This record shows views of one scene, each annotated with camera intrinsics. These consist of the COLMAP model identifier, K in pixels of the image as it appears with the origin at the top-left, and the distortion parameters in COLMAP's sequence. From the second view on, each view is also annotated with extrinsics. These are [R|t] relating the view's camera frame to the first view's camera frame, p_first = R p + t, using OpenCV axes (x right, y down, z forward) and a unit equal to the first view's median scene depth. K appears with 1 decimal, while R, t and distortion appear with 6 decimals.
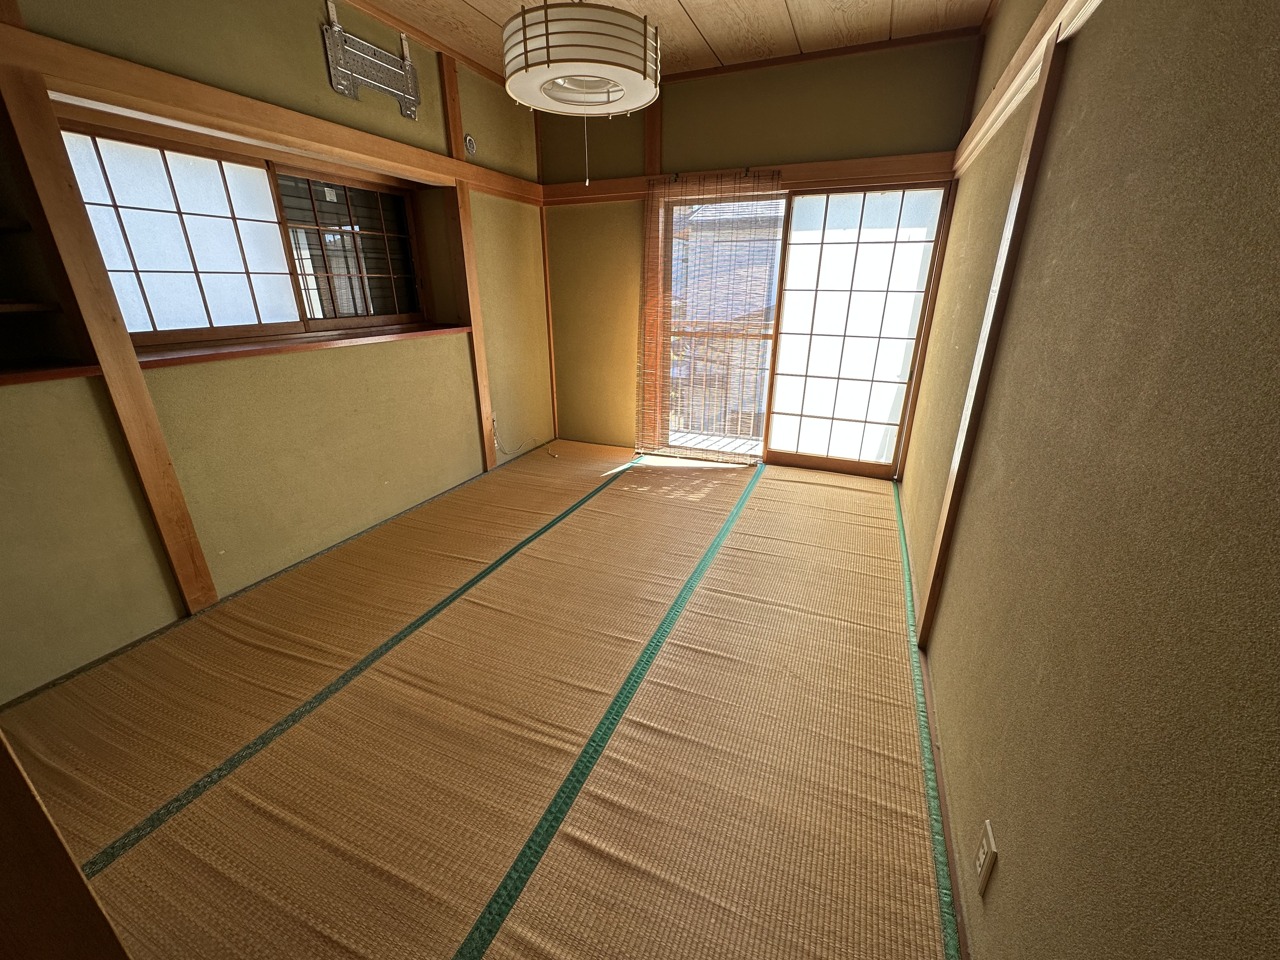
lens RADIAL K [[513.1, 0, 639.9], [0, 513.1, 480.0], [0, 0, 1]] dist [-0.003778, 0.001002]
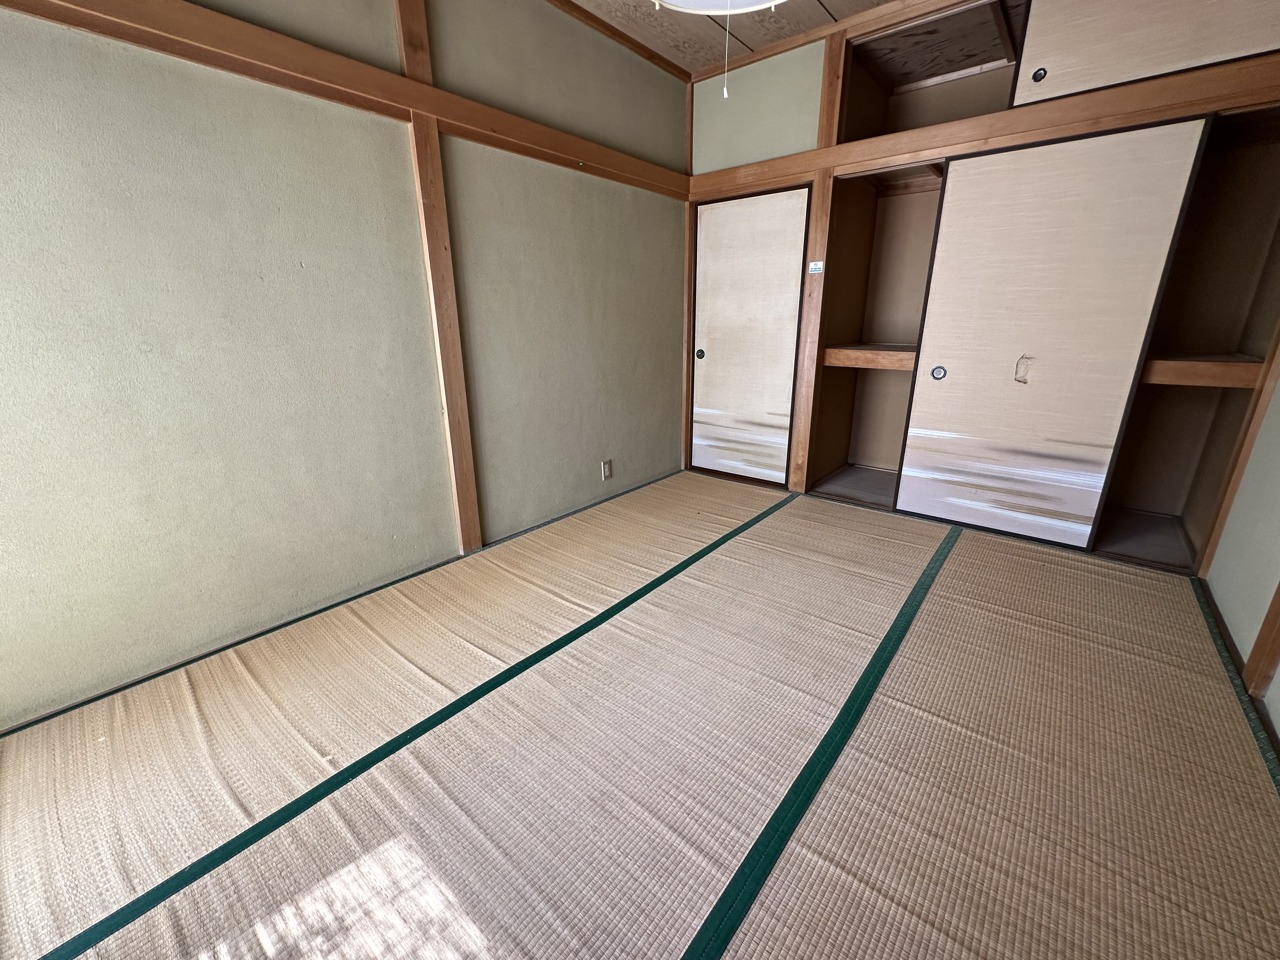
lens RADIAL K [[513.1, 0, 639.9], [0, 513.1, 480.0], [0, 0, 1]] dist [-0.003778, 0.001002]
pose [[-0.958563, -0.082631, 0.272635, -0.256092], [0.104694, 0.787864, 0.606885, -0.714460], [-0.264946, 0.610281, -0.746566, 2.183845]]
